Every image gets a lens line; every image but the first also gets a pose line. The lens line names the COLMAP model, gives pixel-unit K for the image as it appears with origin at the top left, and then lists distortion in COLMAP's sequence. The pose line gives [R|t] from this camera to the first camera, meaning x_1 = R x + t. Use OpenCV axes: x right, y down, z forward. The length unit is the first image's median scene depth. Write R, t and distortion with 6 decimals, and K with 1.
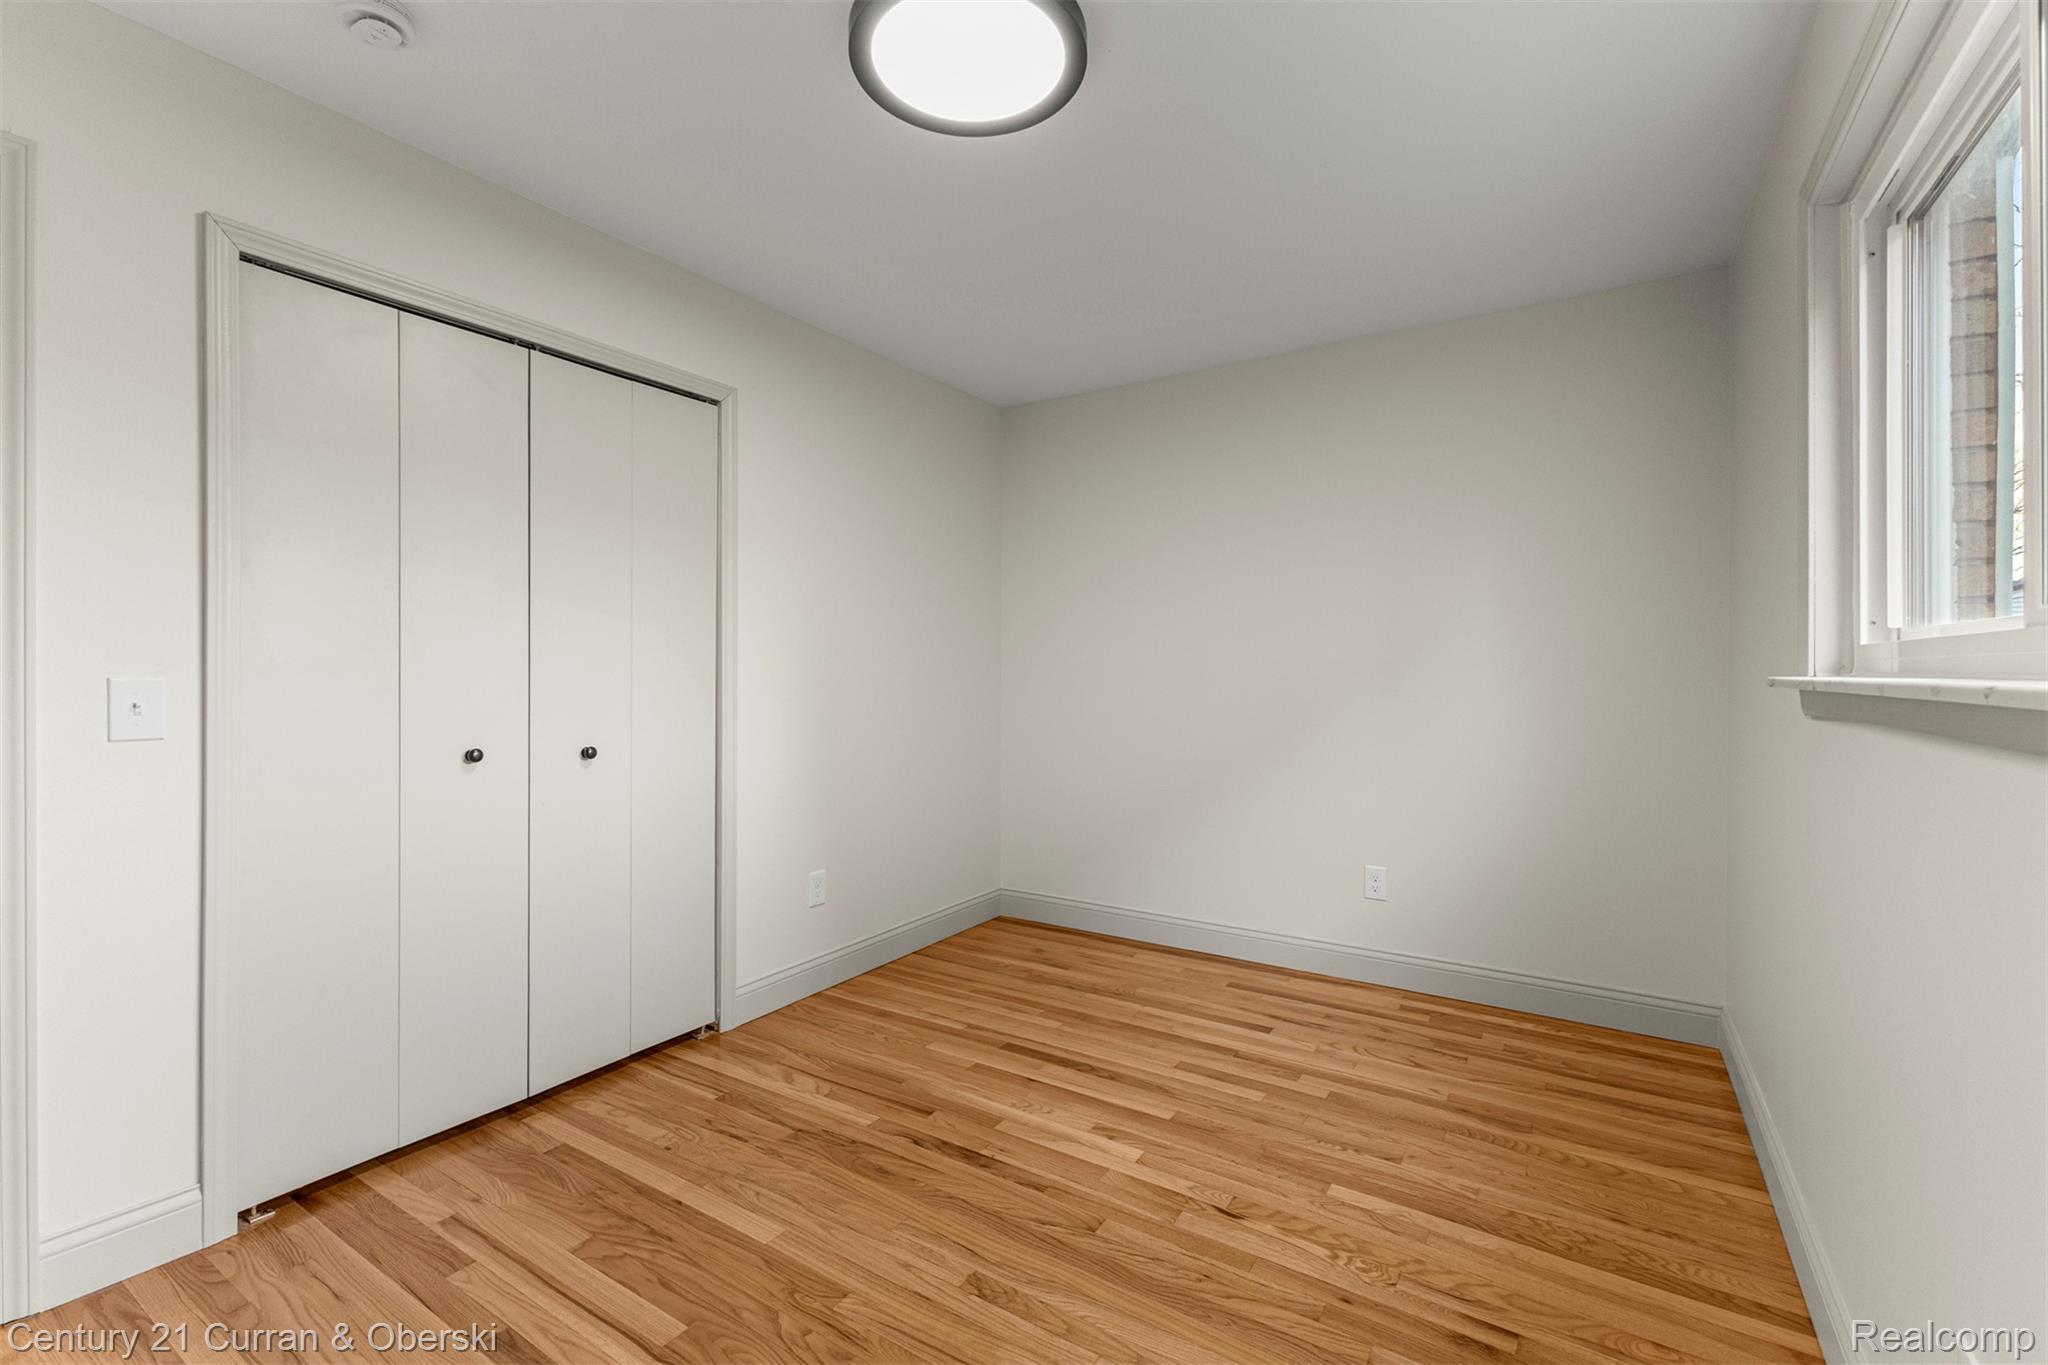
lens RADIAL K [[907.1, 0, 1030.4], [0, 907.1, 669.9], [0, 0, 1]] dist [0.003739, 0.000412]
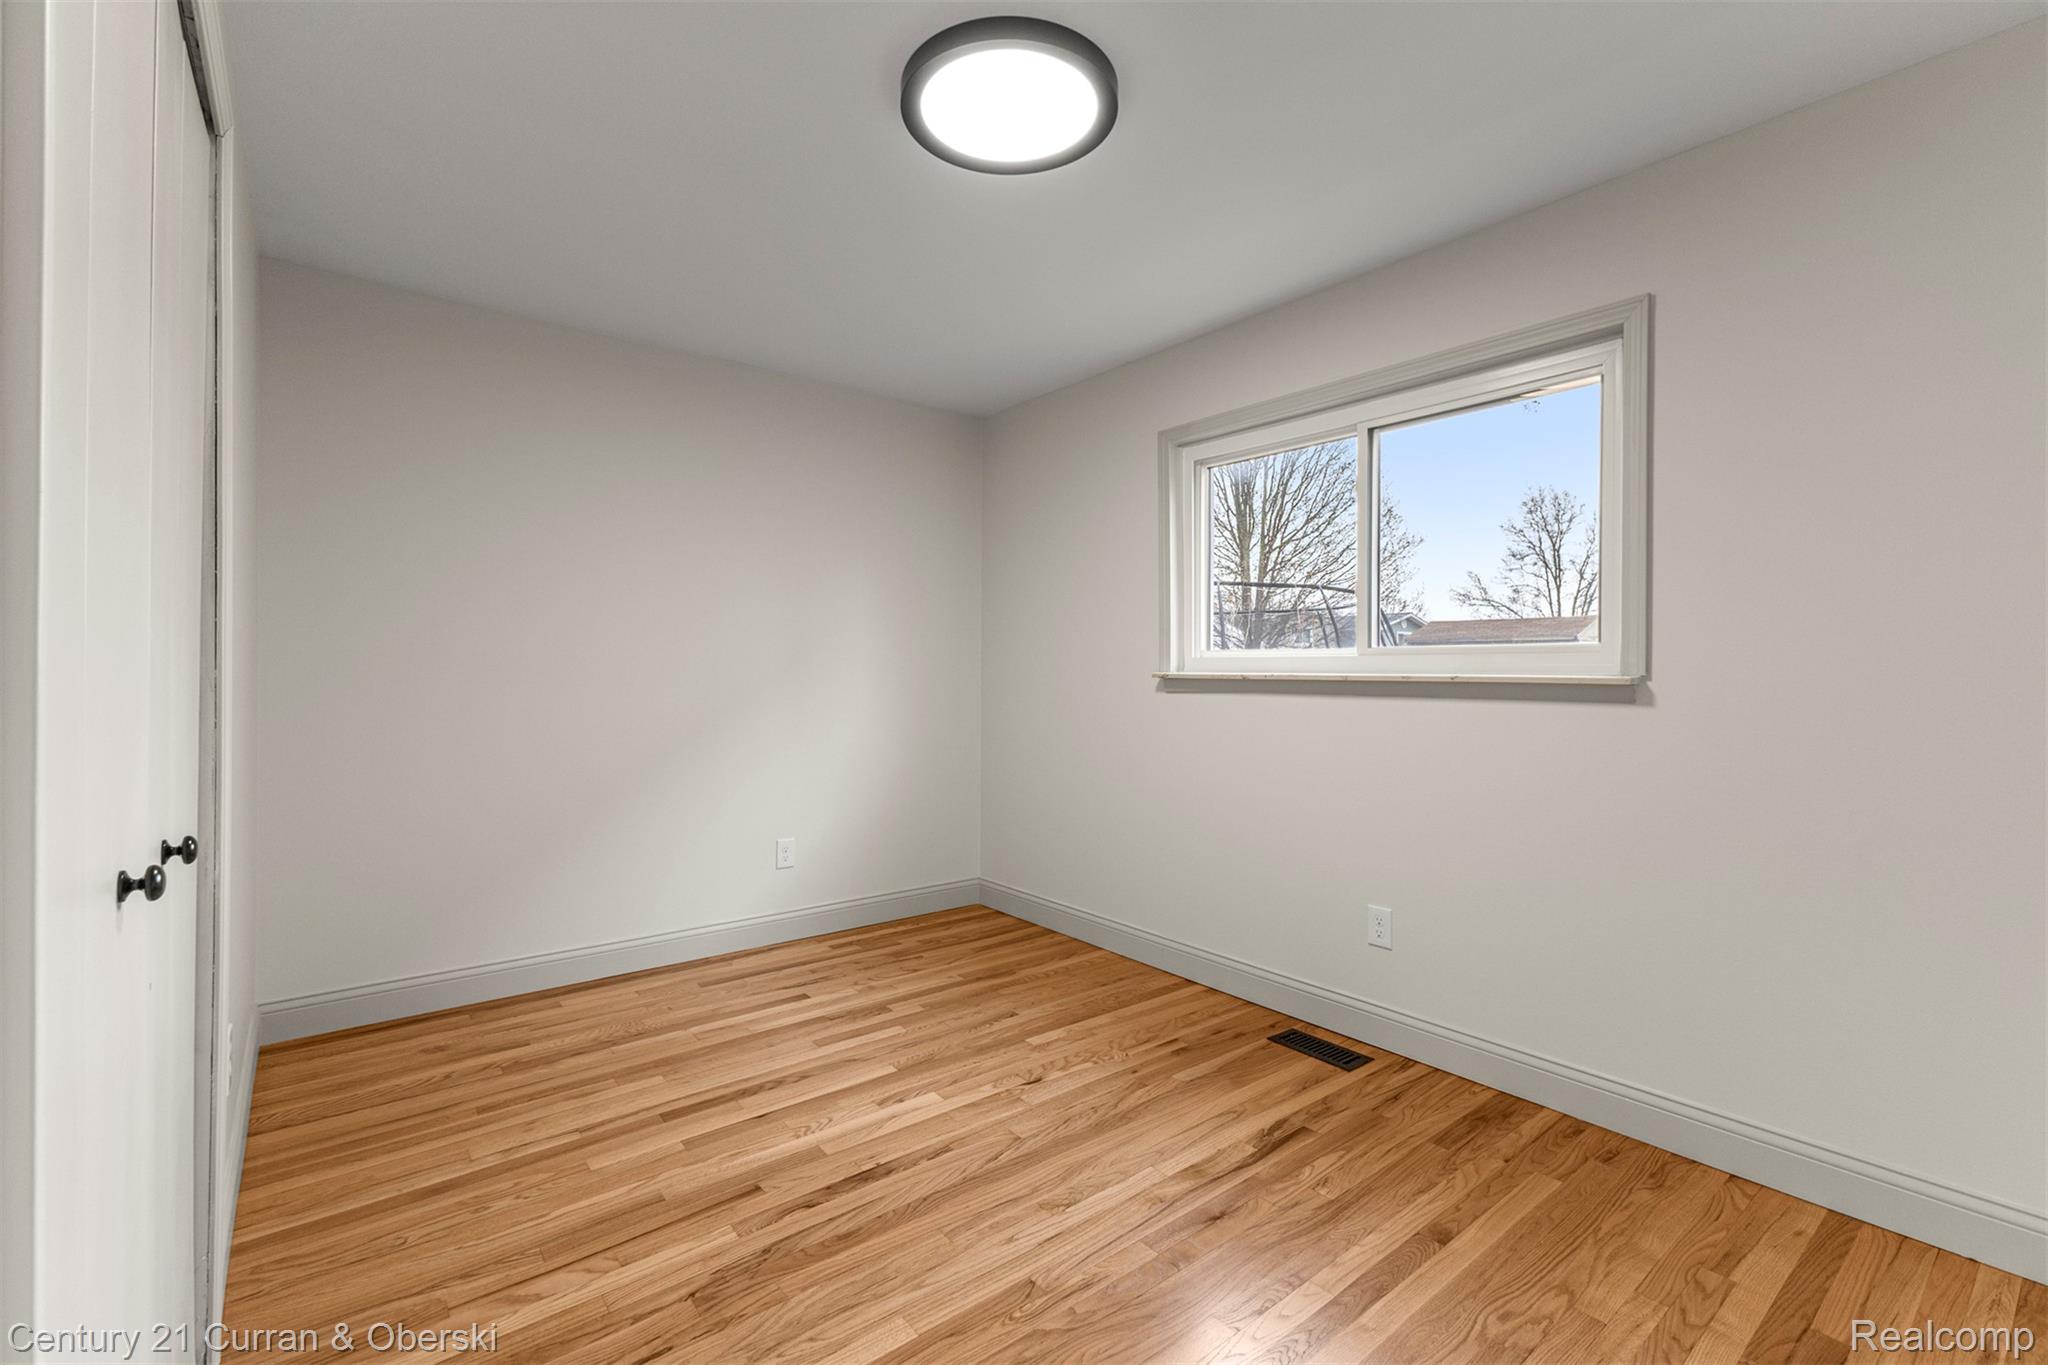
lens RADIAL K [[907.1, 0, 1030.4], [0, 907.1, 669.9], [0, 0, 1]] dist [0.003739, 0.000412]
pose [[0.289932, -0.001402, 0.957046, -0.763674], [-0.006003, 0.999977, 0.003284, -0.001962], [-0.957028, -0.006698, 0.289917, 0.459871]]
